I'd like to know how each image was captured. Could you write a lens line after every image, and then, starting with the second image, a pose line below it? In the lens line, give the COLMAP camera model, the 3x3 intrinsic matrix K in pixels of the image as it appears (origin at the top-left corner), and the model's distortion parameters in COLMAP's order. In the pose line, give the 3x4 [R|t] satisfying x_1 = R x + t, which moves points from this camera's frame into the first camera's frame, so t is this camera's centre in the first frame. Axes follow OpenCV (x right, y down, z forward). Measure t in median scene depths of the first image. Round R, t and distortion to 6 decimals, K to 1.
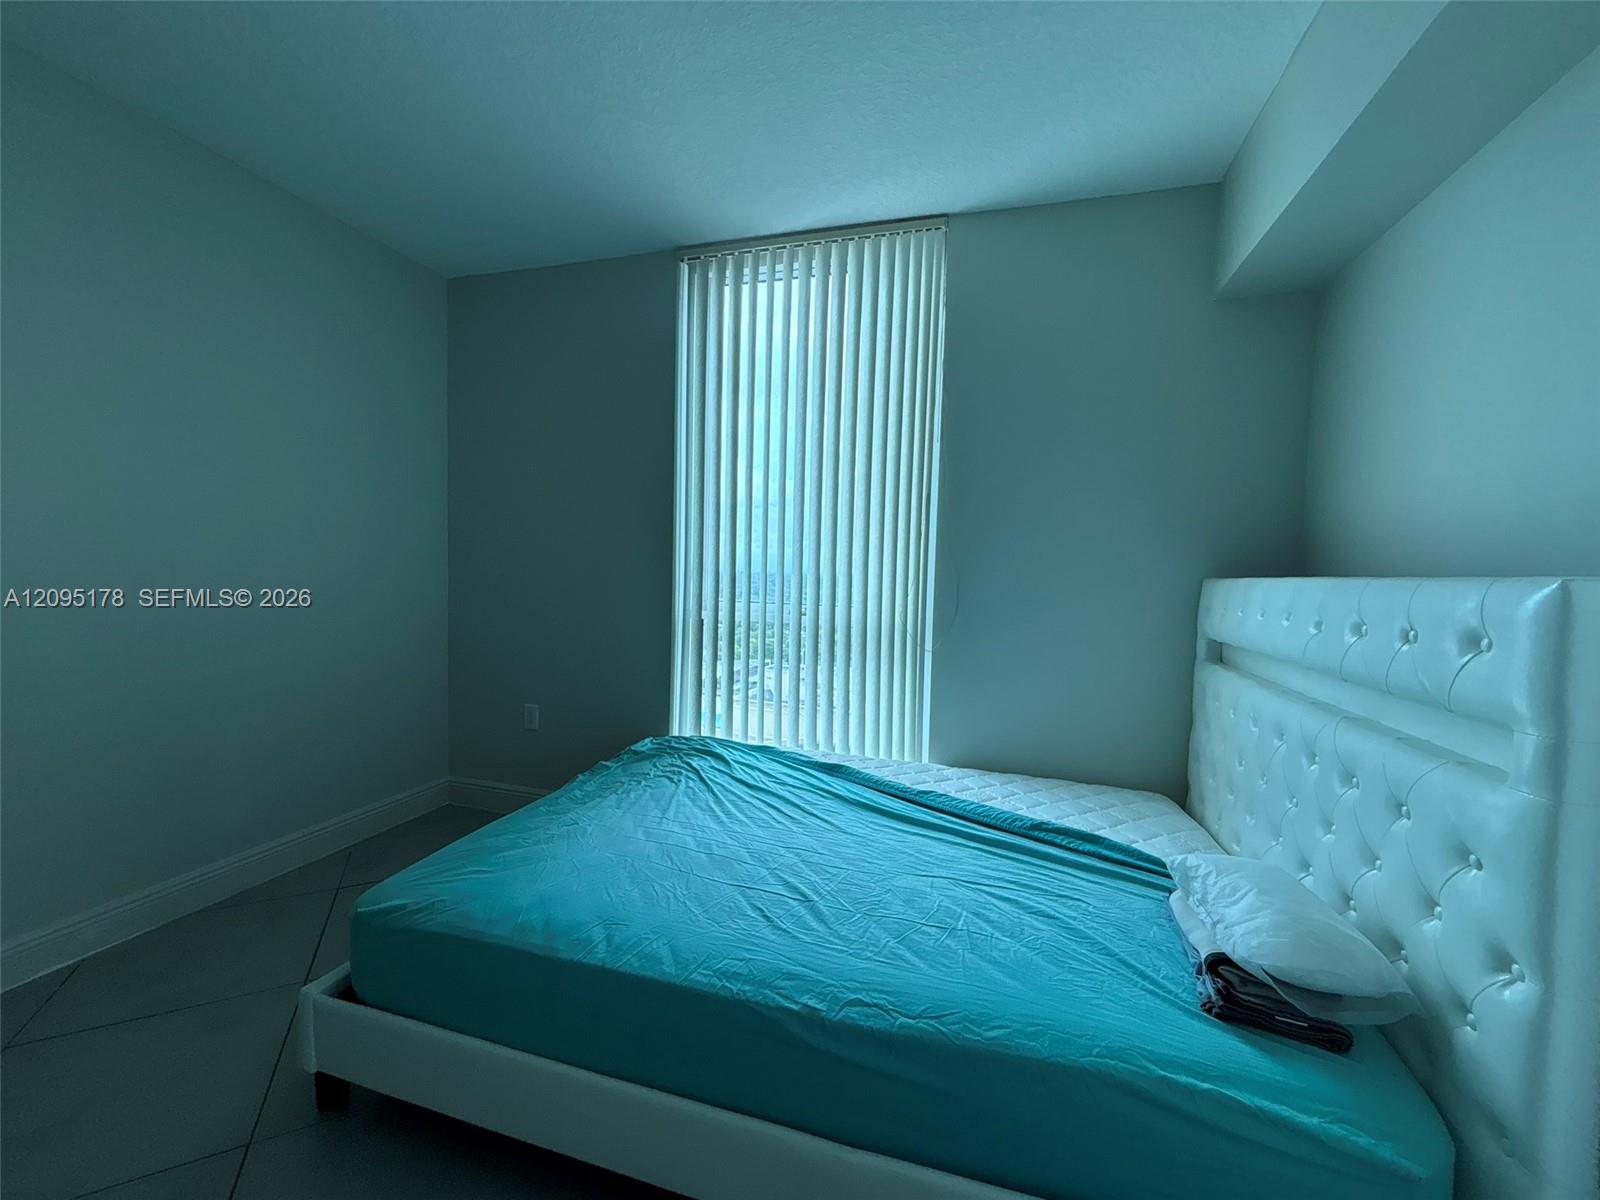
lens RADIAL K [[645.8, 0, 801.3], [0, 645.8, 601.6], [0, 0, 1]] dist [0.000179, 0.000028]
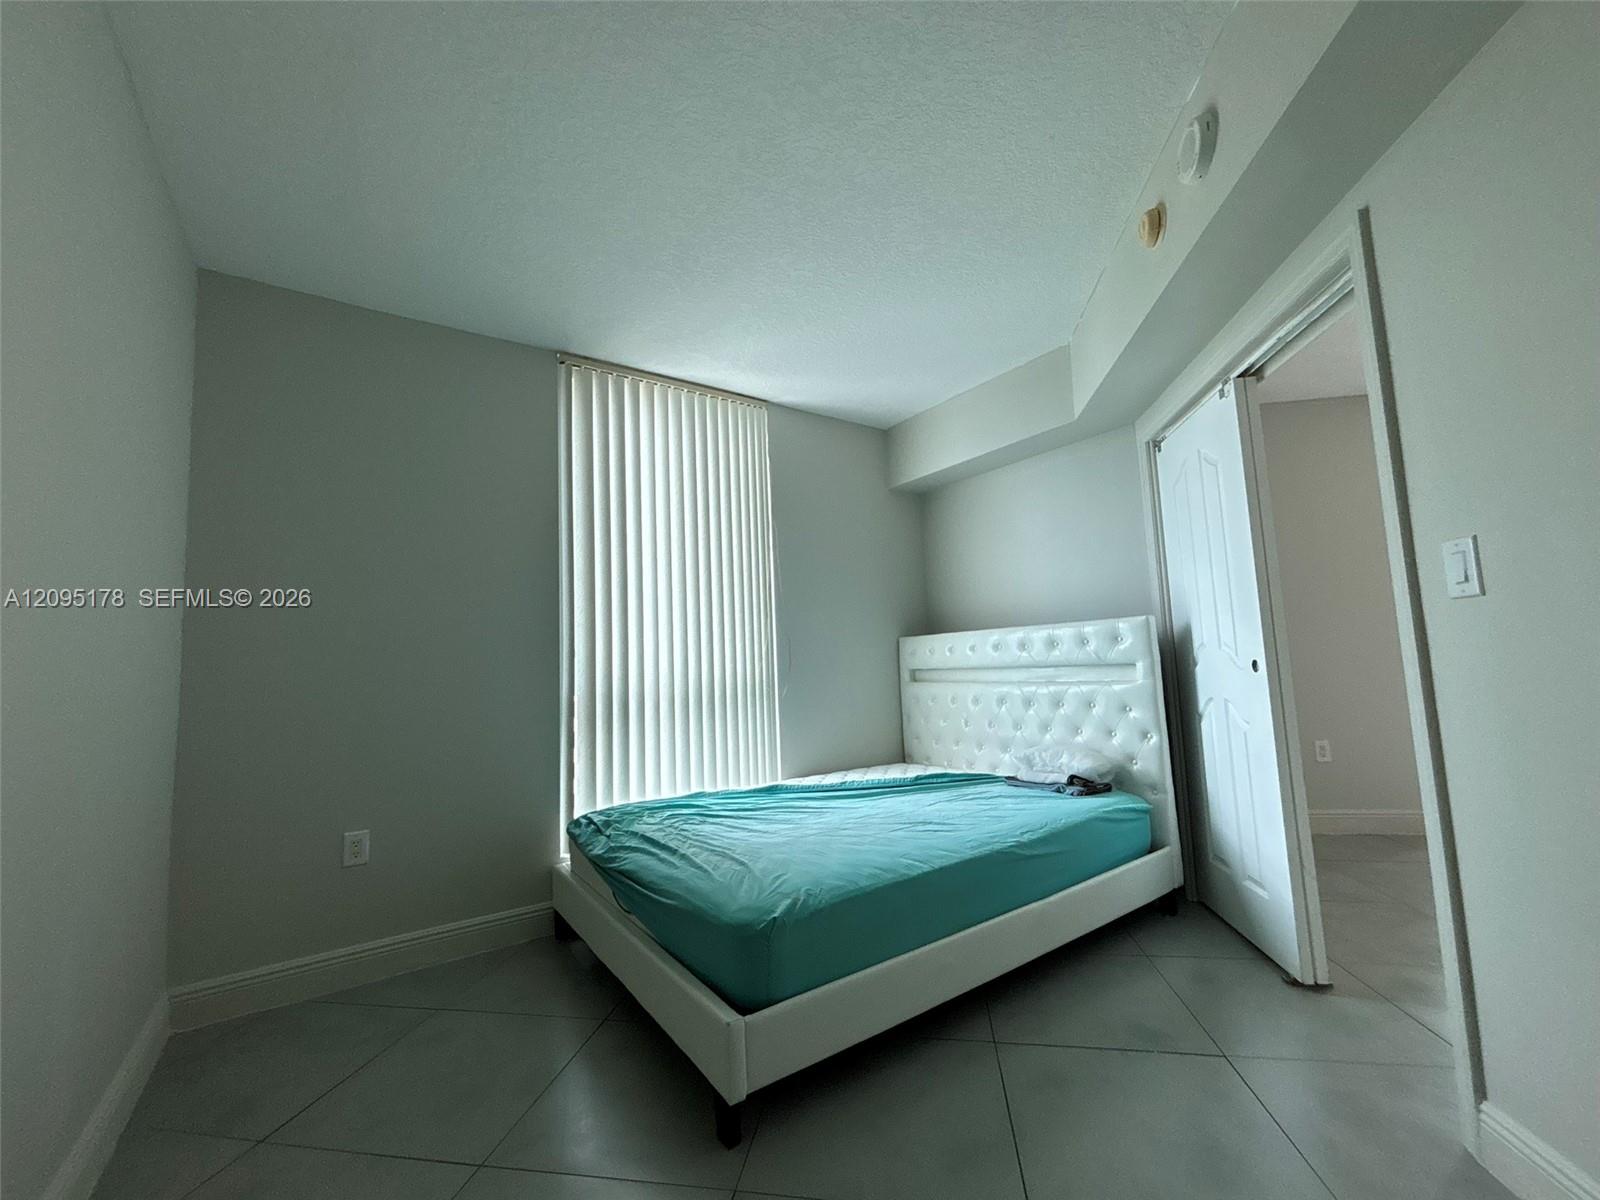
lens RADIAL K [[641.3, 0, 800.0], [0, 641.3, 600.0], [0, 0, 1]] dist [0.026438, 0.000030]
pose [[0.620828, 0.026553, 0.783497, -0.934660], [0.101692, 0.988254, -0.114071, 0.035048], [-0.777323, 0.150494, 0.610836, 0.105765]]
